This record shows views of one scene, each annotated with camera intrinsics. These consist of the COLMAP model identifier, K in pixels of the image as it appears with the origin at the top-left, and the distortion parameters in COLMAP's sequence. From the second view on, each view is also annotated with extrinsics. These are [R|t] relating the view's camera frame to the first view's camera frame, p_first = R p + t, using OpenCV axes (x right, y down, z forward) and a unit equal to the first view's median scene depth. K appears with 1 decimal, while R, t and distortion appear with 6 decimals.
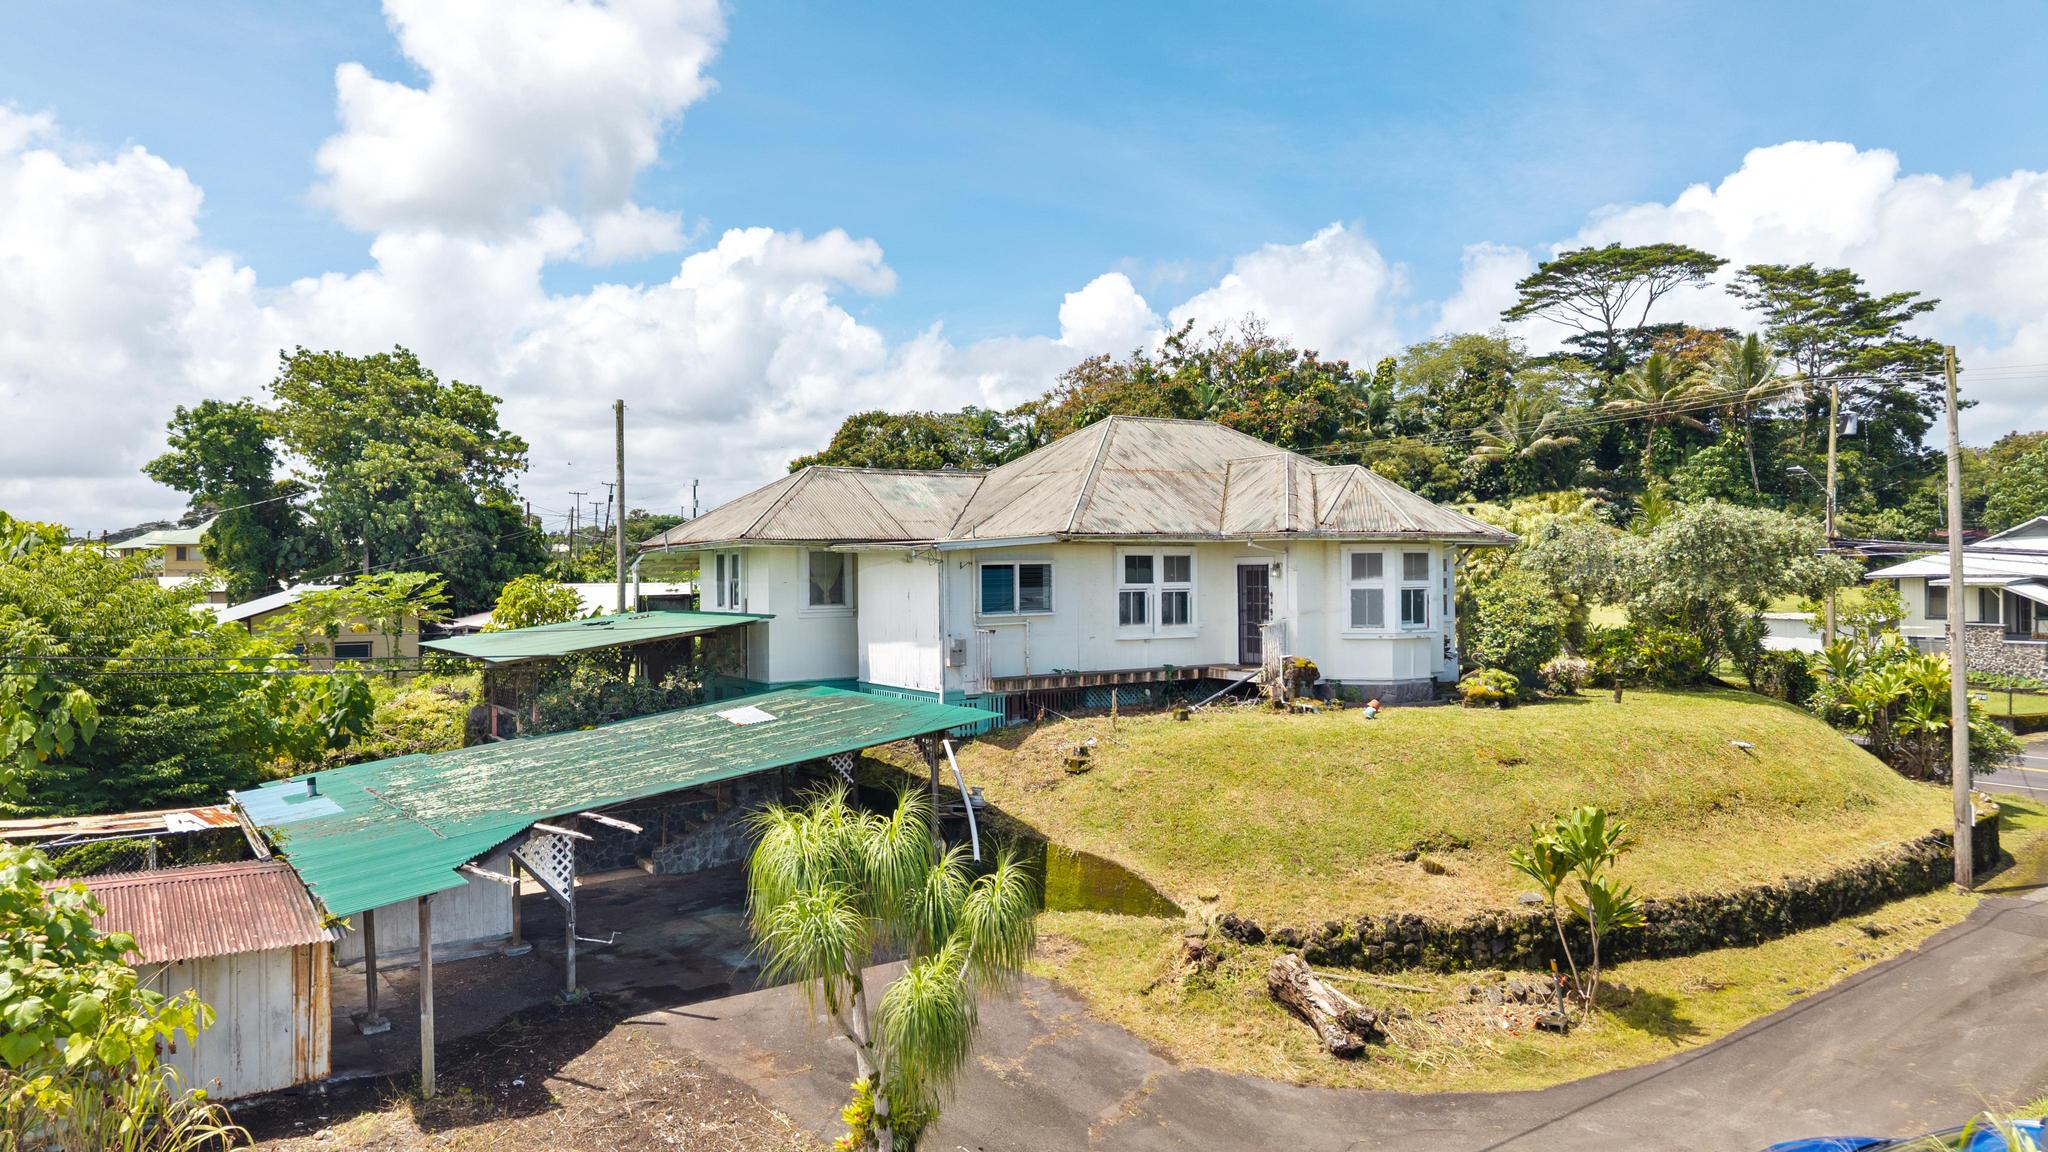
lens RADIAL K [[1389.1, 0, 1019.8], [0, 1389.1, 574.3], [0, 0, 1]] dist [0.068419, -0.070166]
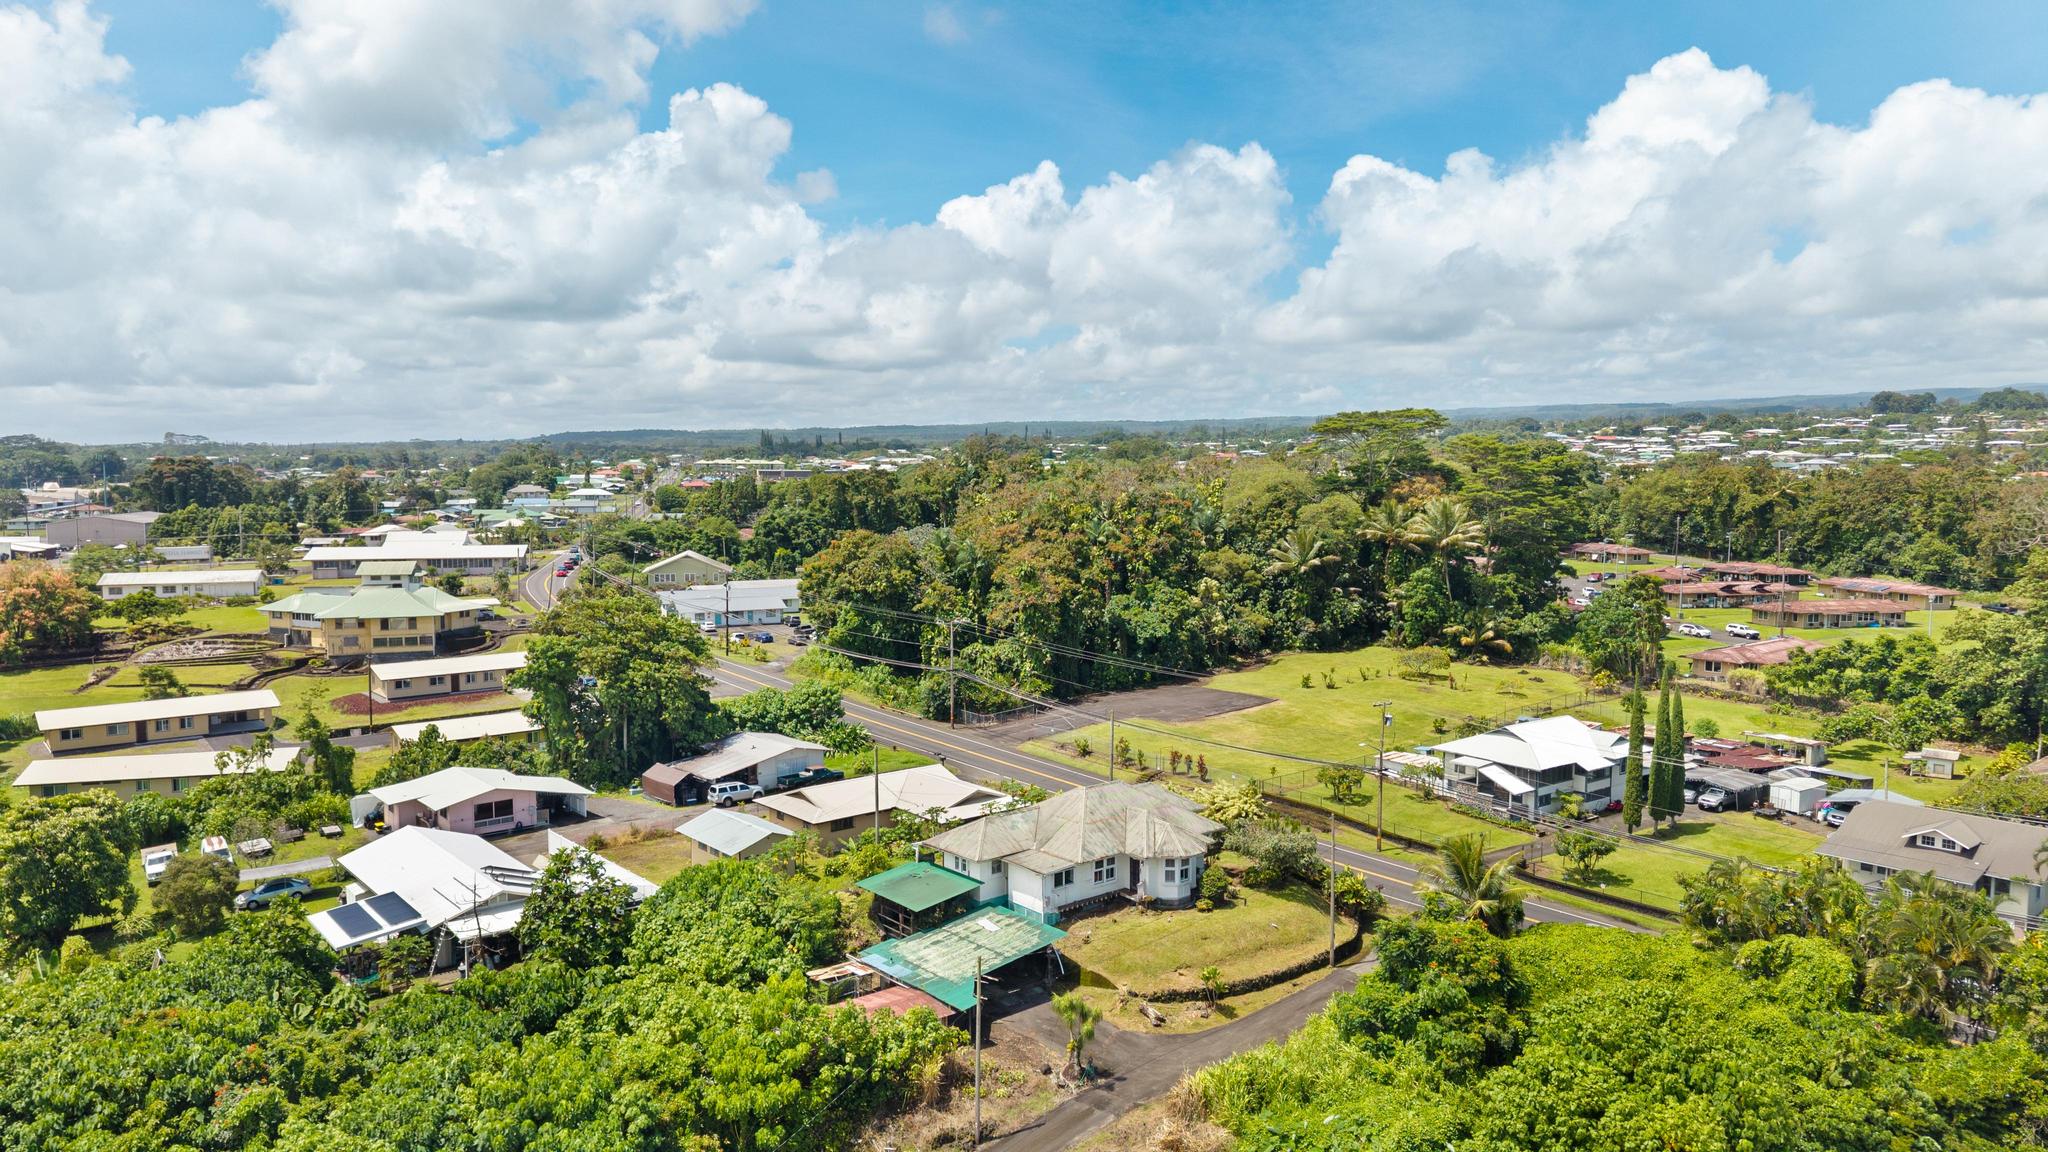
lens RADIAL K [[1389.1, 0, 1019.8], [0, 1389.1, 574.3], [0, 0, 1]] dist [0.068419, -0.070166]
pose [[0.994874, 0.005295, 0.100984, -0.499234], [-0.013211, 0.996875, 0.077878, -1.087510], [-0.100256, -0.078812, 0.991835, -2.476812]]
